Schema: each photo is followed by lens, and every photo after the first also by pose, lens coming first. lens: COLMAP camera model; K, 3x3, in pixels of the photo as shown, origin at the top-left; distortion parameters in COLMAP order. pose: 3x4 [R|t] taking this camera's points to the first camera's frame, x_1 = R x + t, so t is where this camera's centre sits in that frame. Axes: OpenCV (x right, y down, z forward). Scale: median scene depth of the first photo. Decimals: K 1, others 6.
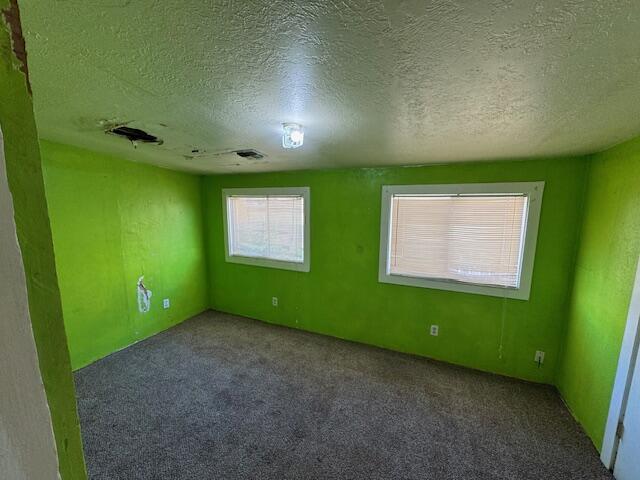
lens RADIAL K [[255.3, 0, 320.0], [0, 255.3, 240.0], [0, 0, 1]] dist [-0.001174, 0.000091]
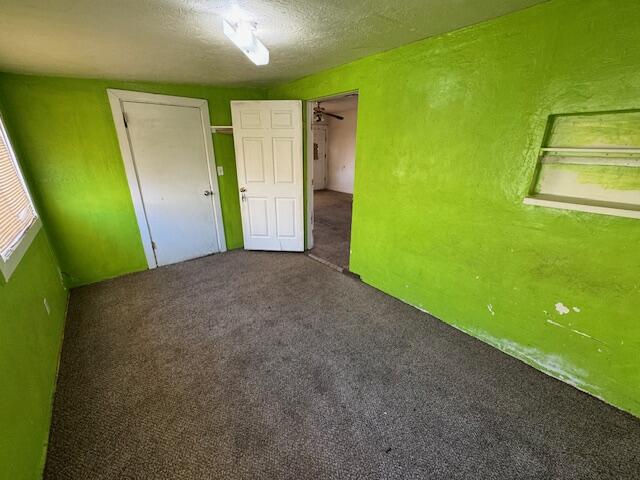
lens RADIAL K [[255.3, 0, 320.0], [0, 255.3, 240.0], [0, 0, 1]] dist [-0.001174, 0.000091]
pose [[-0.902711, -0.162903, 0.398215, -0.614868], [0.038581, 0.891172, 0.452022, -0.131559], [-0.428514, 0.423409, -0.798186, 1.444392]]
